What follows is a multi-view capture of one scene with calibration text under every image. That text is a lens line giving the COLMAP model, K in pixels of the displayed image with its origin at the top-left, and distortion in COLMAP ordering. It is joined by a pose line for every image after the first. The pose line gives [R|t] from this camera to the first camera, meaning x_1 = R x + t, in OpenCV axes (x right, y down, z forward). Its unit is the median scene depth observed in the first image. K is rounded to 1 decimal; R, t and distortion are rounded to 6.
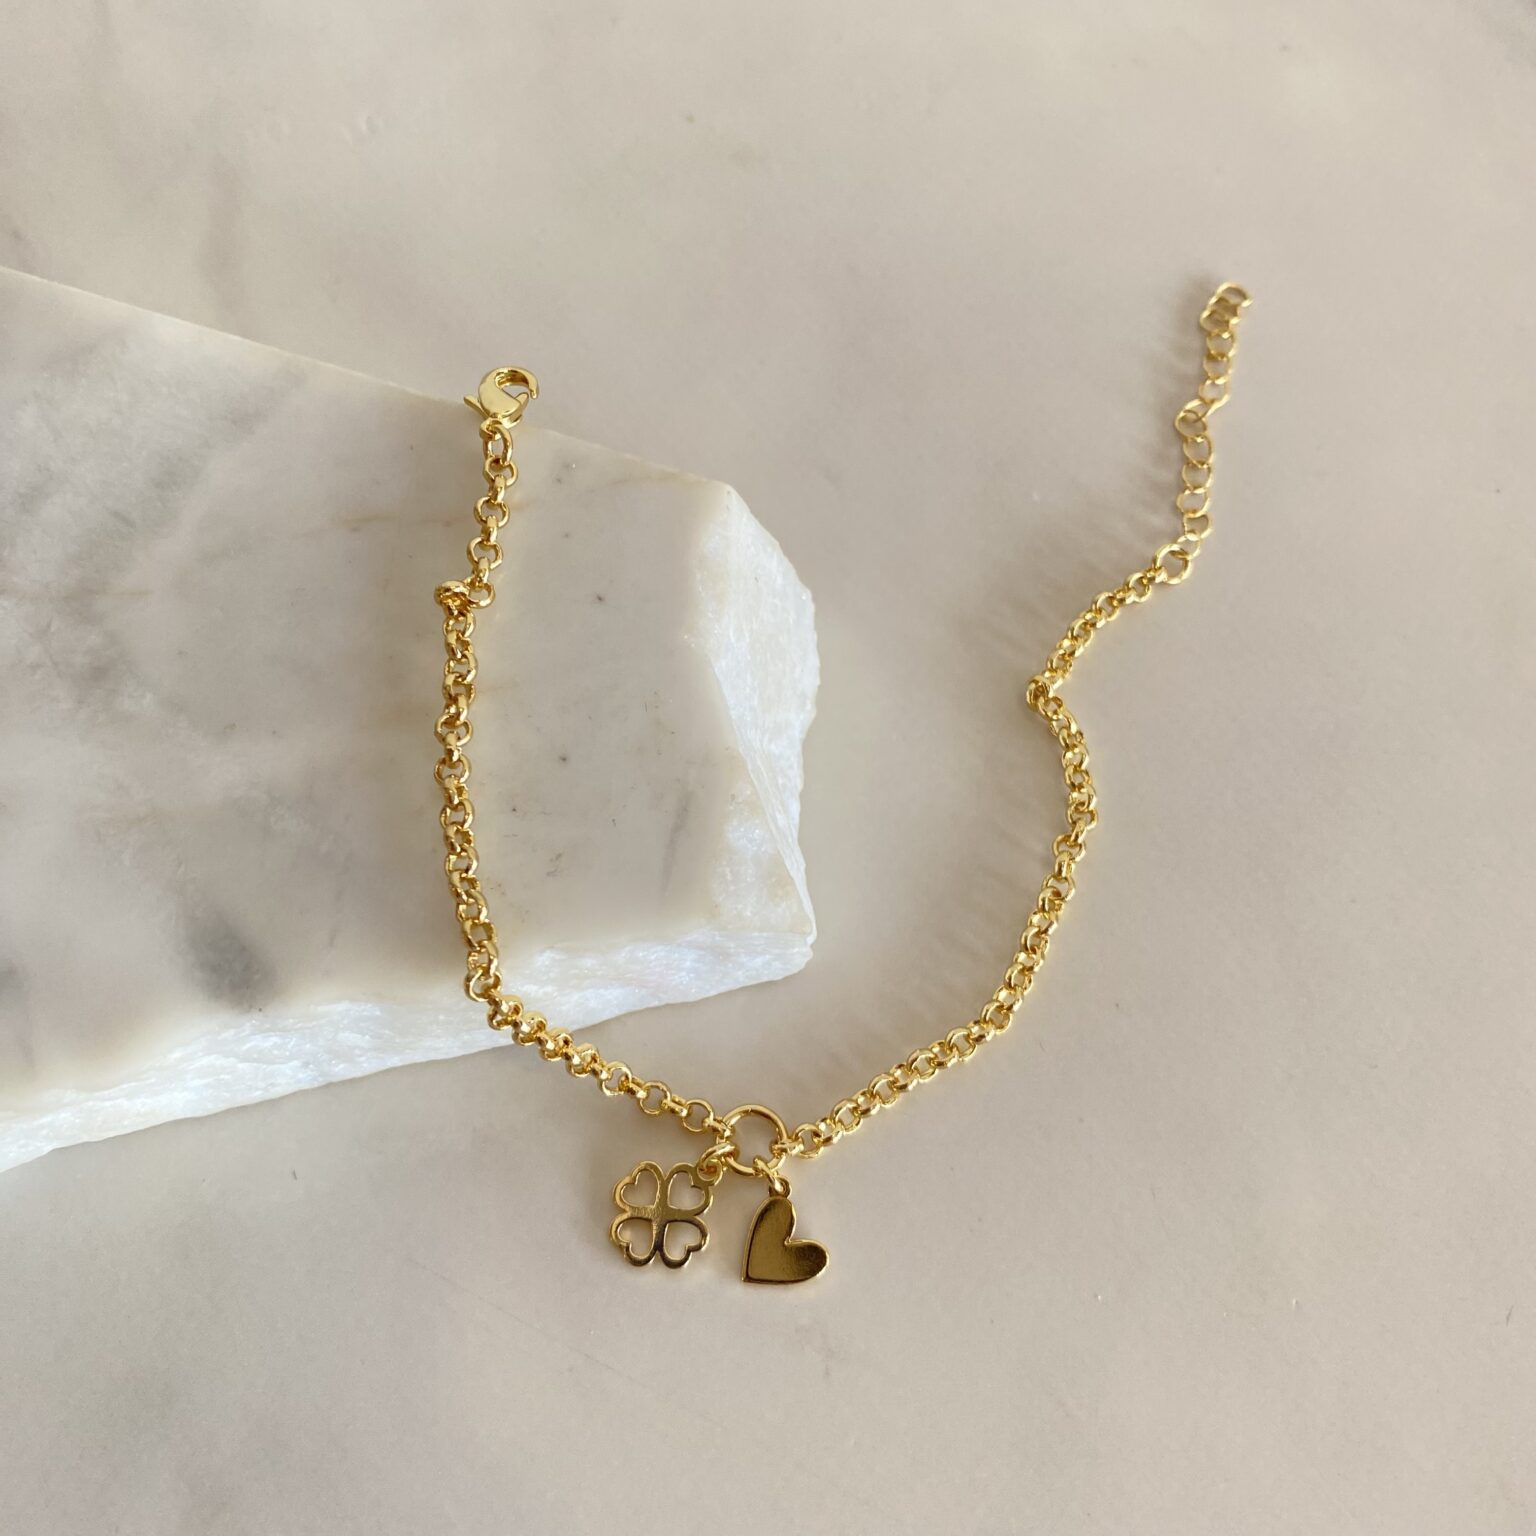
lens RADIAL K [[1607.6, 0, 794.5], [0, 1607.6, 735.4], [0, 0, 1]] dist [0.150736, -0.532697]
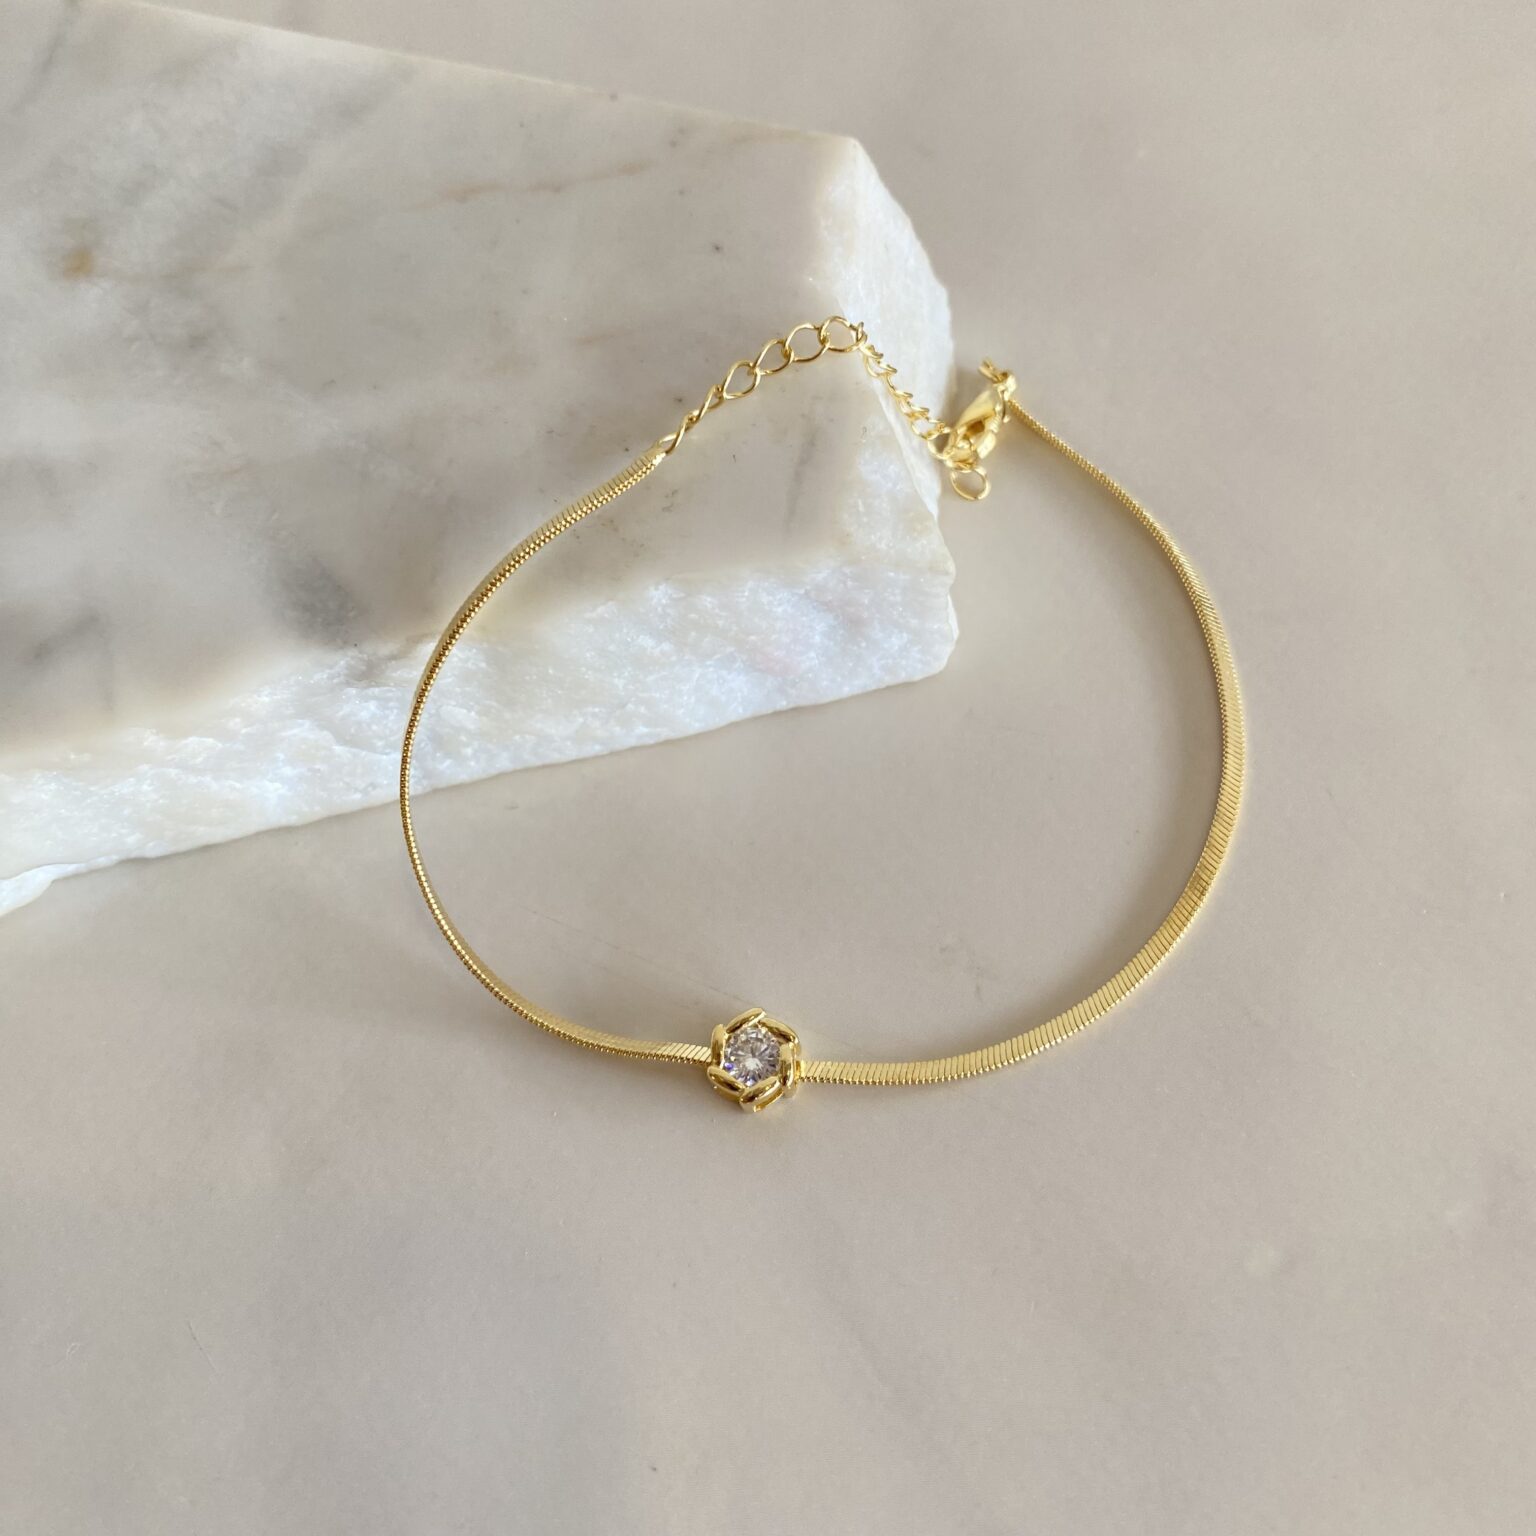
lens RADIAL K [[1600.3, 0, 774.9], [0, 1600.3, 716.5], [0, 0, 1]] dist [0.204763, -0.746138]
pose [[0.995605, -0.019041, -0.091695, -0.008015], [0.011589, 0.996637, -0.081125, 0.258913], [0.092931, 0.079706, 0.992477, 0.105227]]
